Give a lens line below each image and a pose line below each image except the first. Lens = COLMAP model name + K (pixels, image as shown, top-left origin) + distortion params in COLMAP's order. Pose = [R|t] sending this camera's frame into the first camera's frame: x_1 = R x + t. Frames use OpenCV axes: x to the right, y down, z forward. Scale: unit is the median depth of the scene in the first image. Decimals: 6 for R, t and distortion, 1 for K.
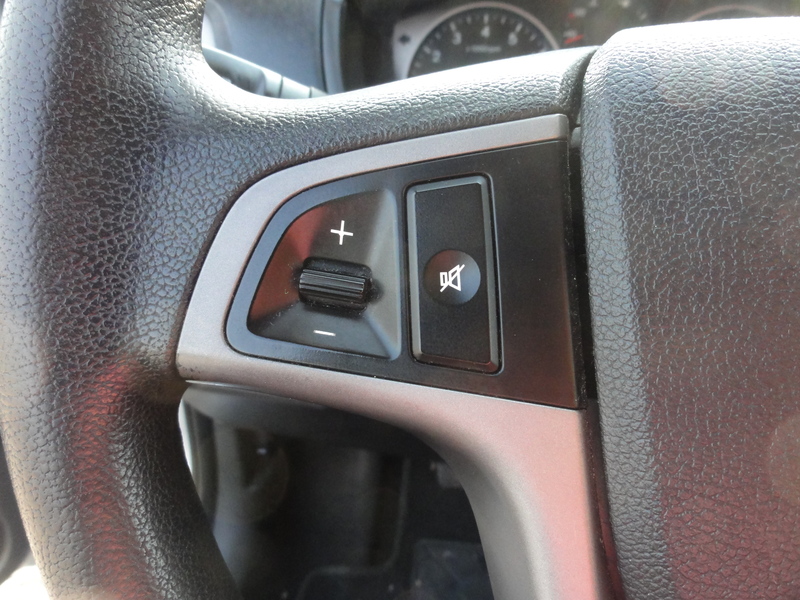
lens RADIAL K [[568.8, 0, 391.7], [0, 568.8, 306.4], [0, 0, 1]] dist [0.005040, -0.002562]
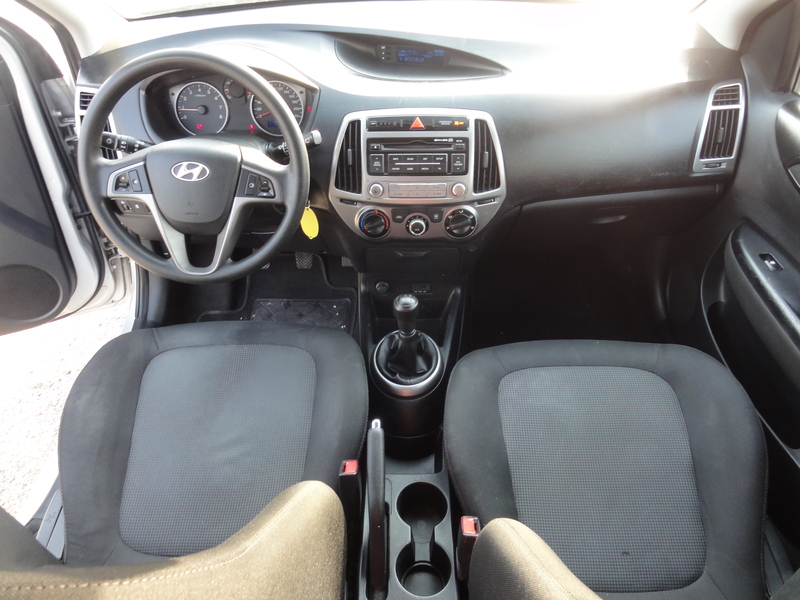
lens RADIAL K [[568.8, 0, 398.3], [0, 568.8, 300.8], [0, 0, 1]] dist [0.005040, -0.002562]
pose [[0.993670, -0.096633, 0.057284, 0.947902], [0.083095, 0.975426, 0.204058, 0.076955], [-0.075595, -0.198006, 0.977281, -2.283537]]
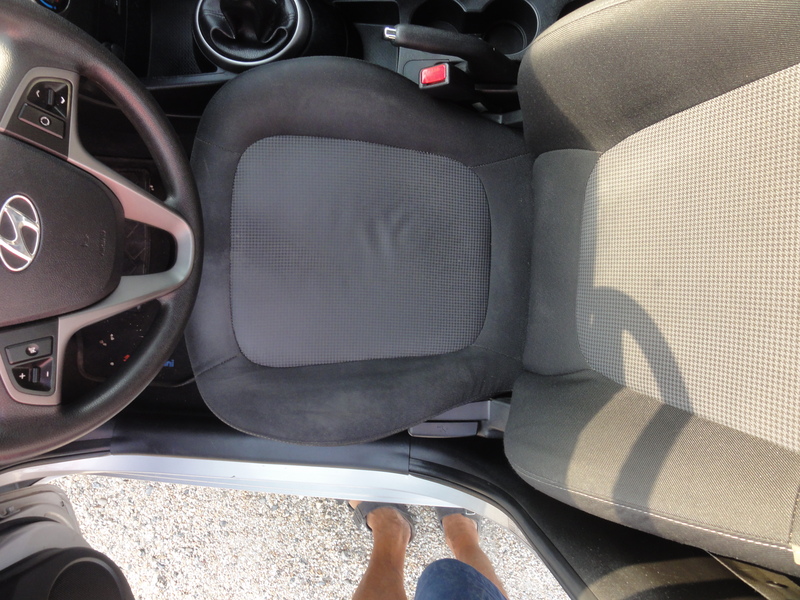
lens RADIAL K [[568.8, 0, 396.6], [0, 568.8, 299.3], [0, 0, 1]] dist [0.005040, -0.002562]
pose [[-0.078181, -0.995725, -0.049194, 0.122413], [0.565520, -0.084933, 0.820350, -0.576591], [-0.821021, 0.036316, 0.569742, -1.065270]]
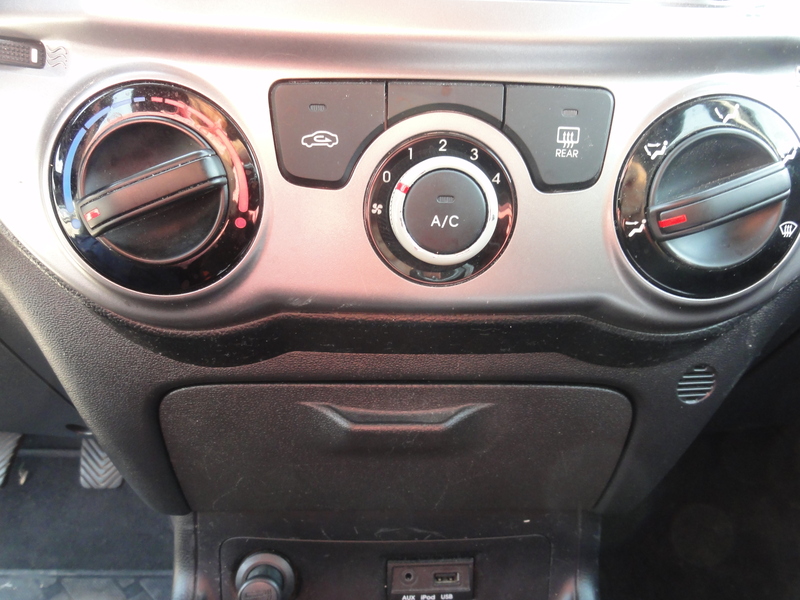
lens RADIAL K [[568.8, 0, 397.8], [0, 568.8, 302.7], [0, 0, 1]] dist [0.005040, -0.002562]
pose [[0.987885, -0.056345, 0.144600, 1.147011], [0.077968, 0.985829, -0.148530, 0.442105], [-0.134182, 0.158005, 0.978279, 0.224983]]
